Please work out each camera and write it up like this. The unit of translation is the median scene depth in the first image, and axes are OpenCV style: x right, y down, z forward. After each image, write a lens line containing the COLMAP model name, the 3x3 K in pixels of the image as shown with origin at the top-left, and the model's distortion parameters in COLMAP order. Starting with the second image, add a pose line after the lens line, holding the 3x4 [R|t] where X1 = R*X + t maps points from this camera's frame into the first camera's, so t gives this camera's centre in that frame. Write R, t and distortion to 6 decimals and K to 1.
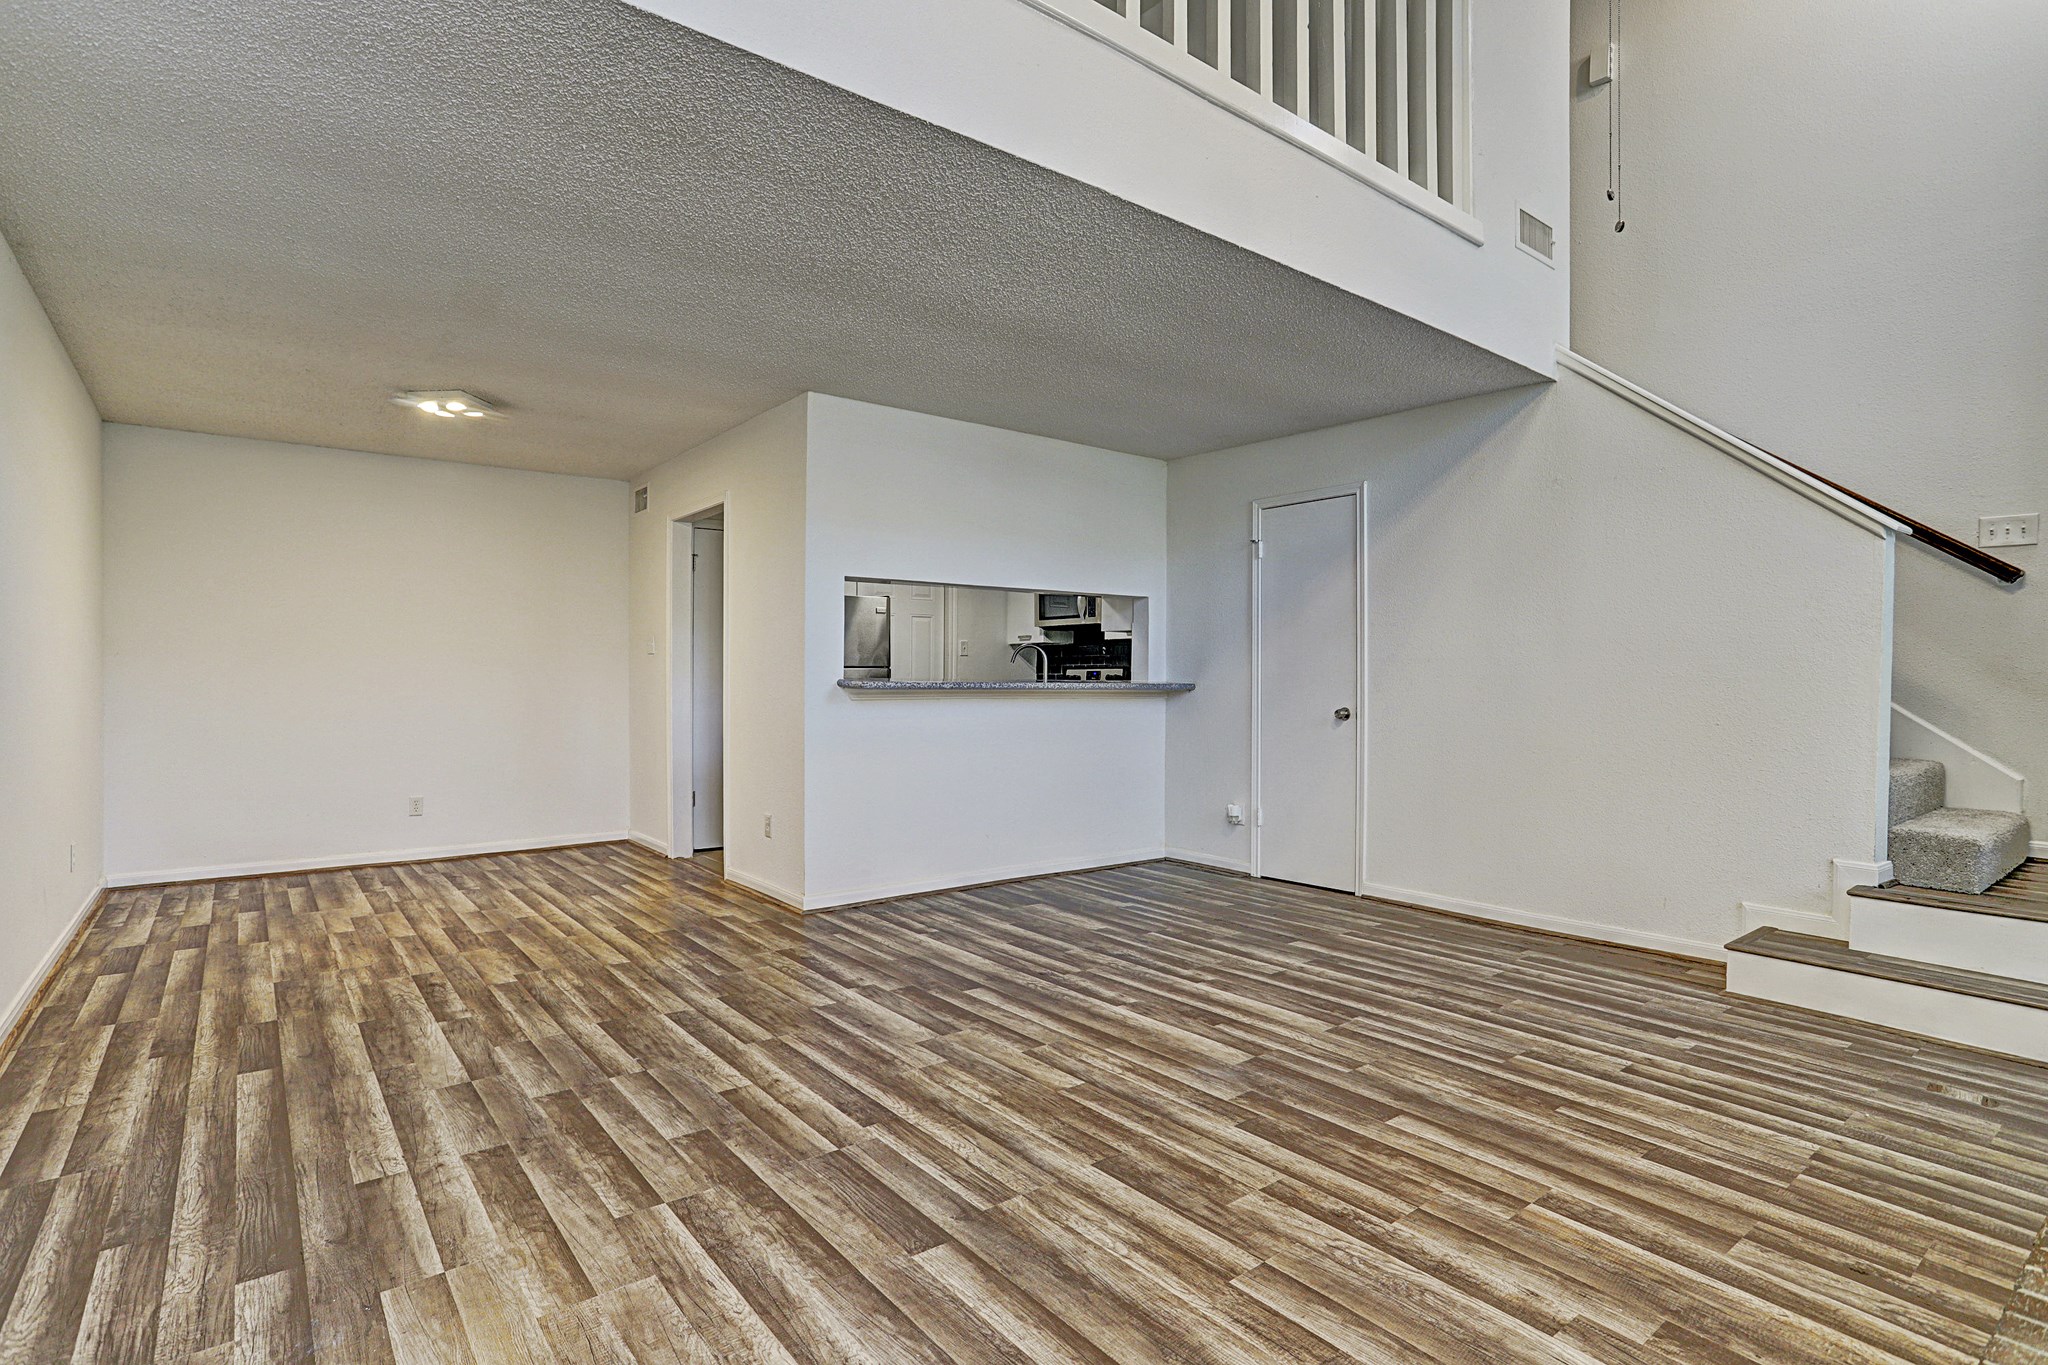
lens RADIAL K [[995.0, 0, 1027.2], [0, 995.0, 677.8], [0, 0, 1]] dist [-0.013525, 0.005303]
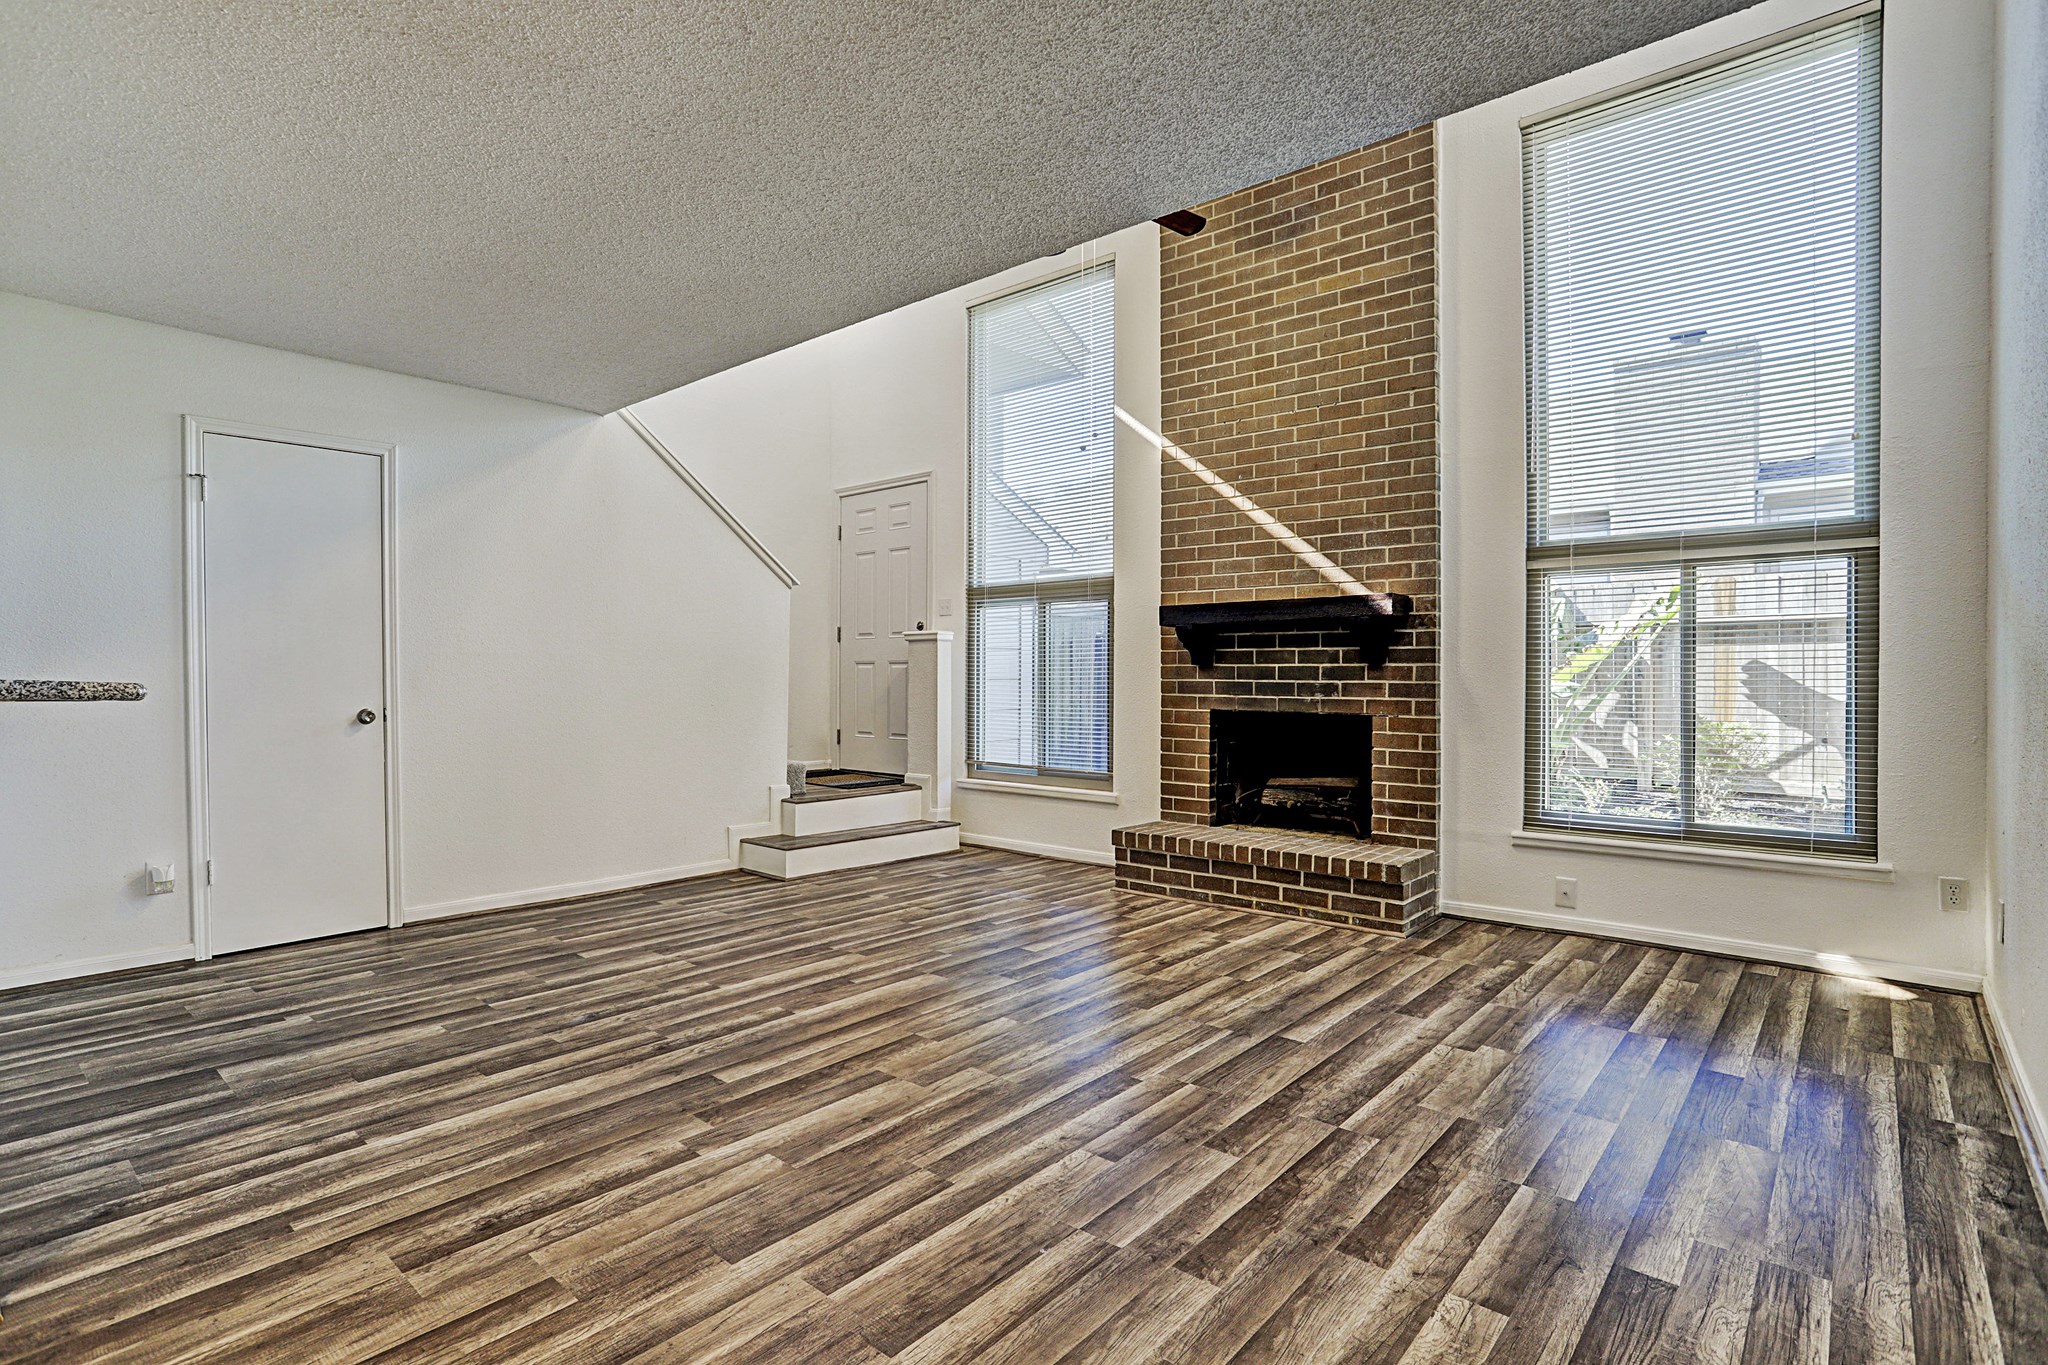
lens RADIAL K [[995.0, 0, 1024.2], [0, 995.0, 690.3], [0, 0, 1]] dist [-0.013525, 0.005303]
pose [[-0.193997, -0.009032, 0.980960, -0.964745], [-0.011357, 0.999911, 0.006960, 0.019020], [-0.980936, -0.009790, -0.194083, 1.084547]]
